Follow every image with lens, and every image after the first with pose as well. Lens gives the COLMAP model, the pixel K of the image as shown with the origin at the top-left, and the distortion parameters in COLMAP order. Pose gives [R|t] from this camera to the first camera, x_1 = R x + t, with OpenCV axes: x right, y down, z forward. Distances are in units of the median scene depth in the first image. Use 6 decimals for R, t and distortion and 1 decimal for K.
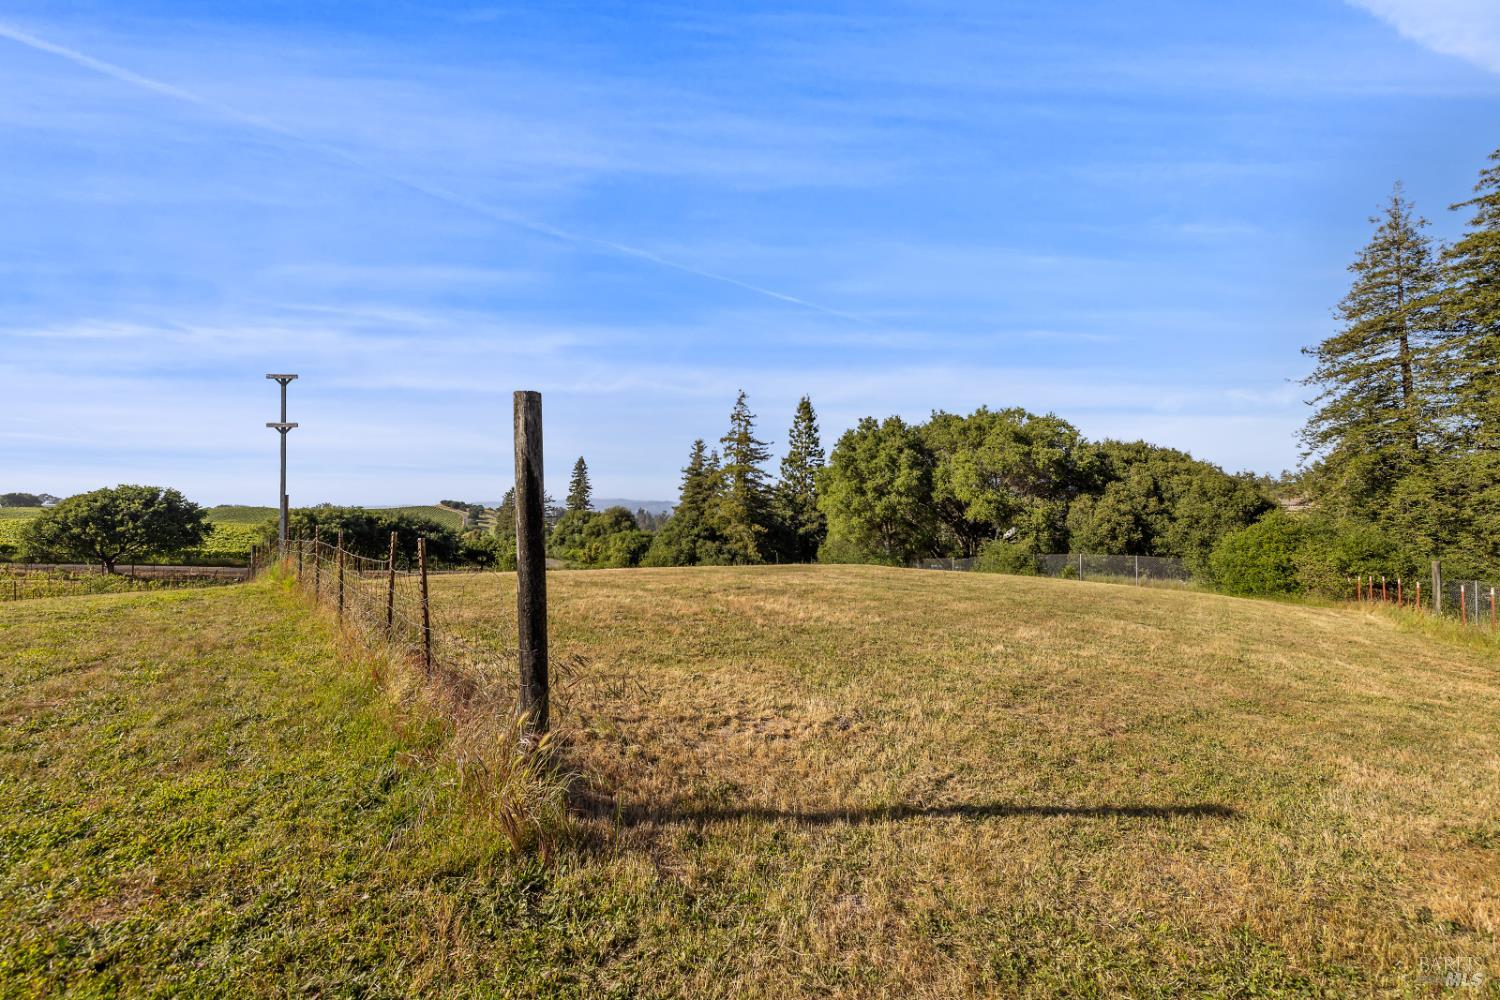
lens RADIAL K [[641.2, 0, 739.4], [0, 641.2, 499.0], [0, 0, 1]] dist [0.000141, 0.001541]
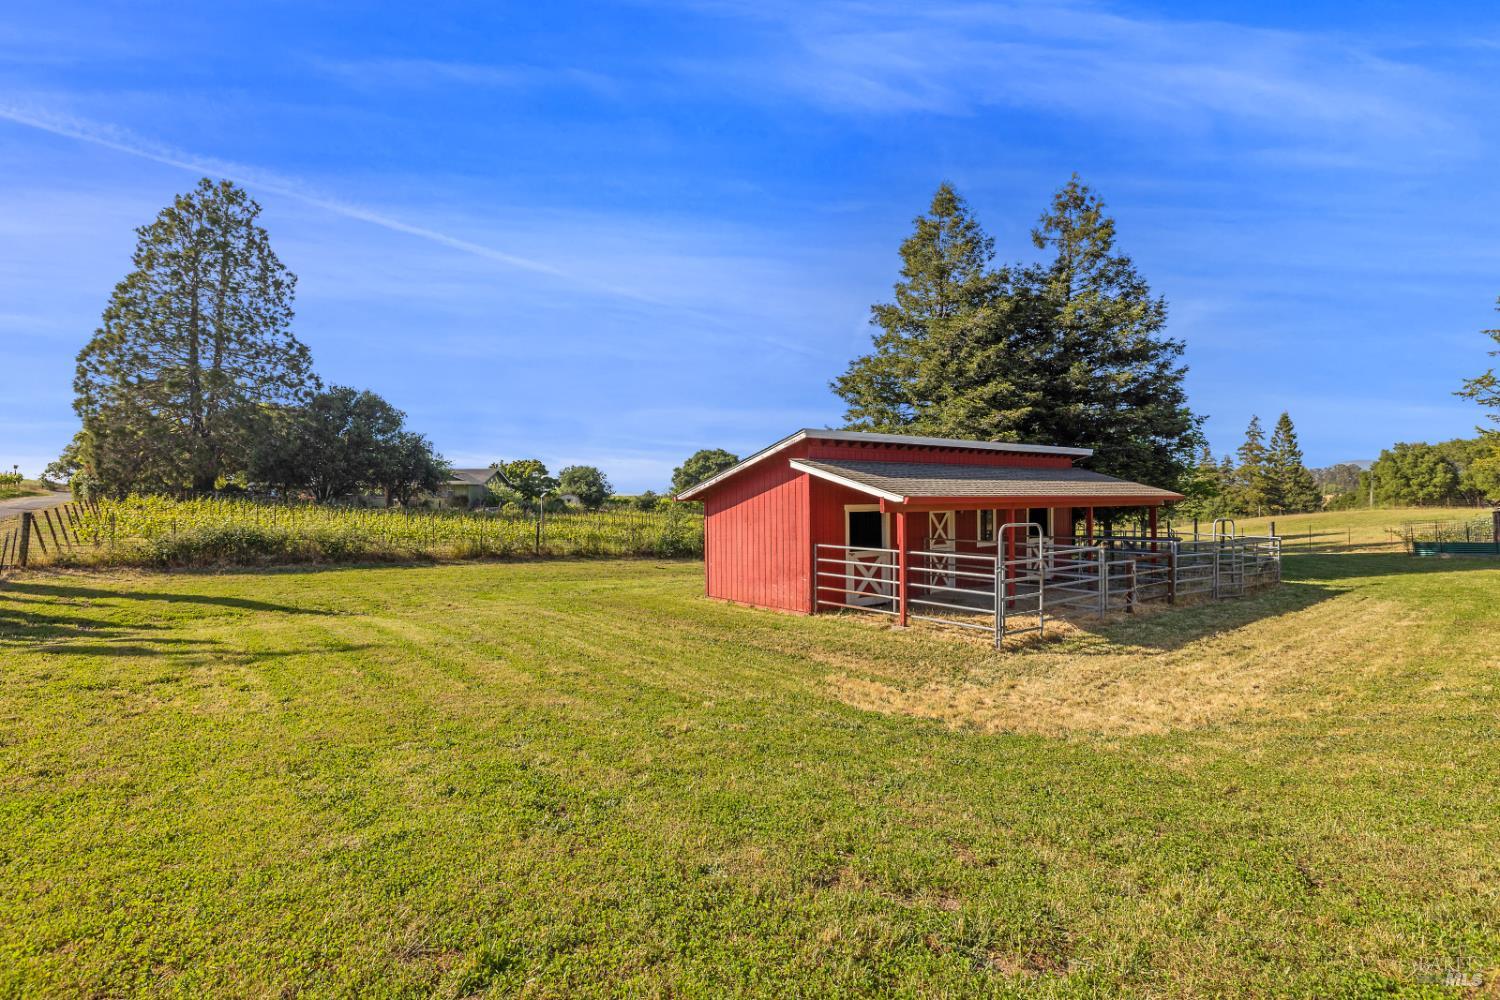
lens RADIAL K [[717.3, 0, 759.8], [0, 717.3, 497.8], [0, 0, 1]] dist [-0.001229, -0.000251]
pose [[0.951343, -0.001288, -0.308132, -0.980409], [0.007005, 0.999823, 0.017449, -0.025471], [0.308055, -0.018758, 0.951184, -1.594280]]
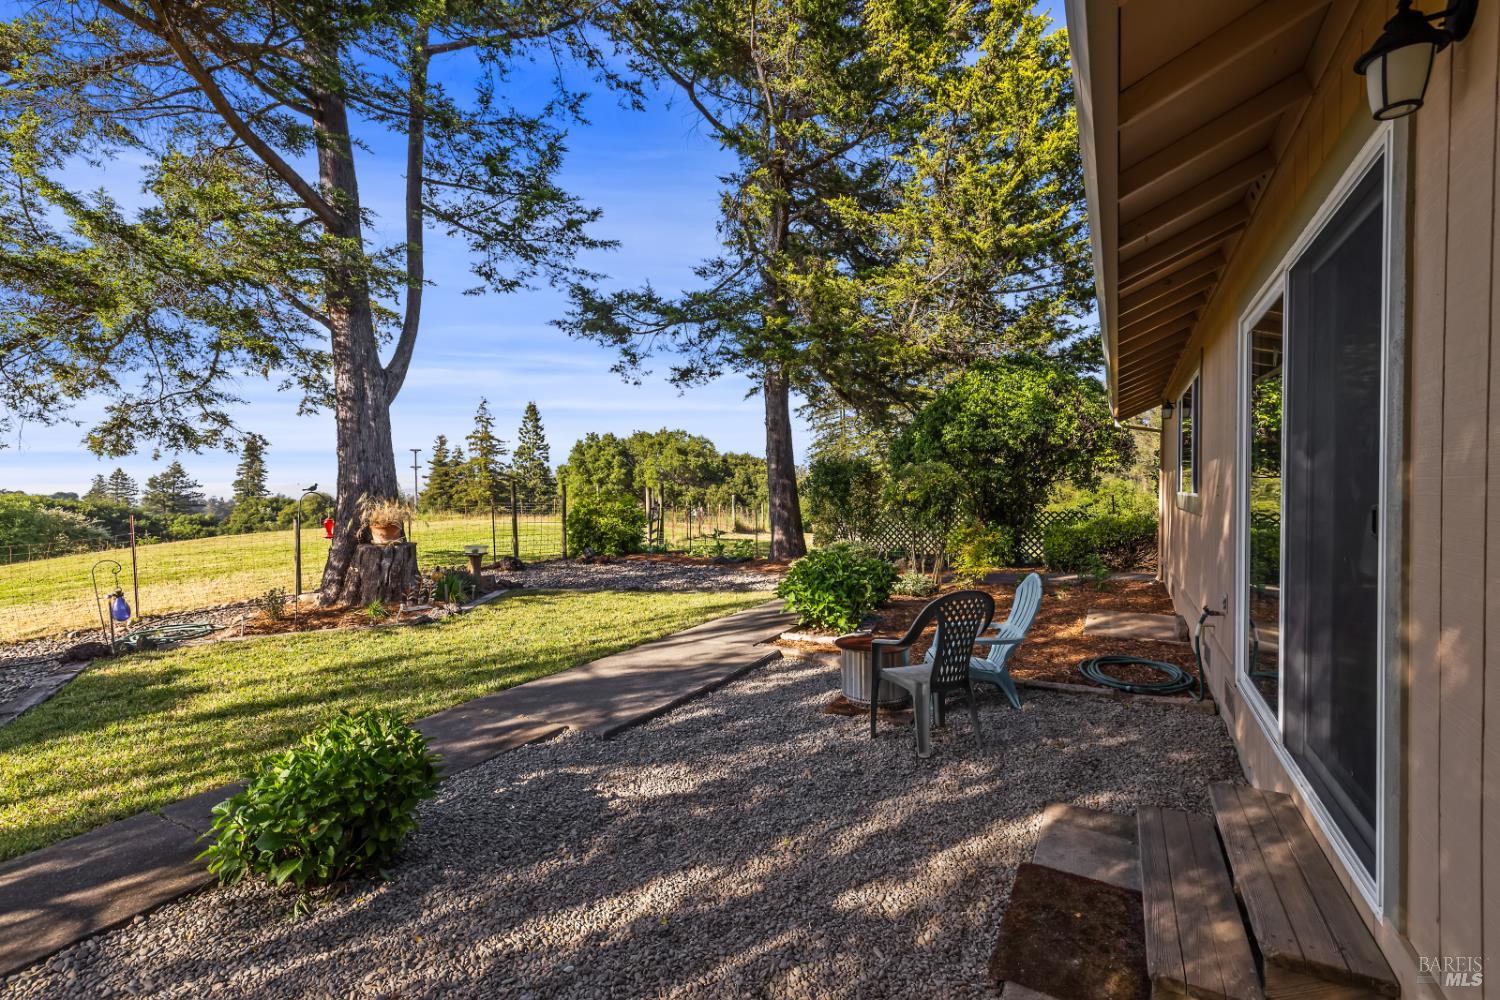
lens RADIAL K [[680.8, 0, 745.1], [0, 680.8, 505.2], [0, 0, 1]] dist [-0.008426, 0.003104]
pose [[0.899201, -0.017346, 0.437193, -0.204233], [0.001773, 0.999350, 0.036003, -0.014053], [-0.437533, -0.031599, 0.898647, -0.693562]]
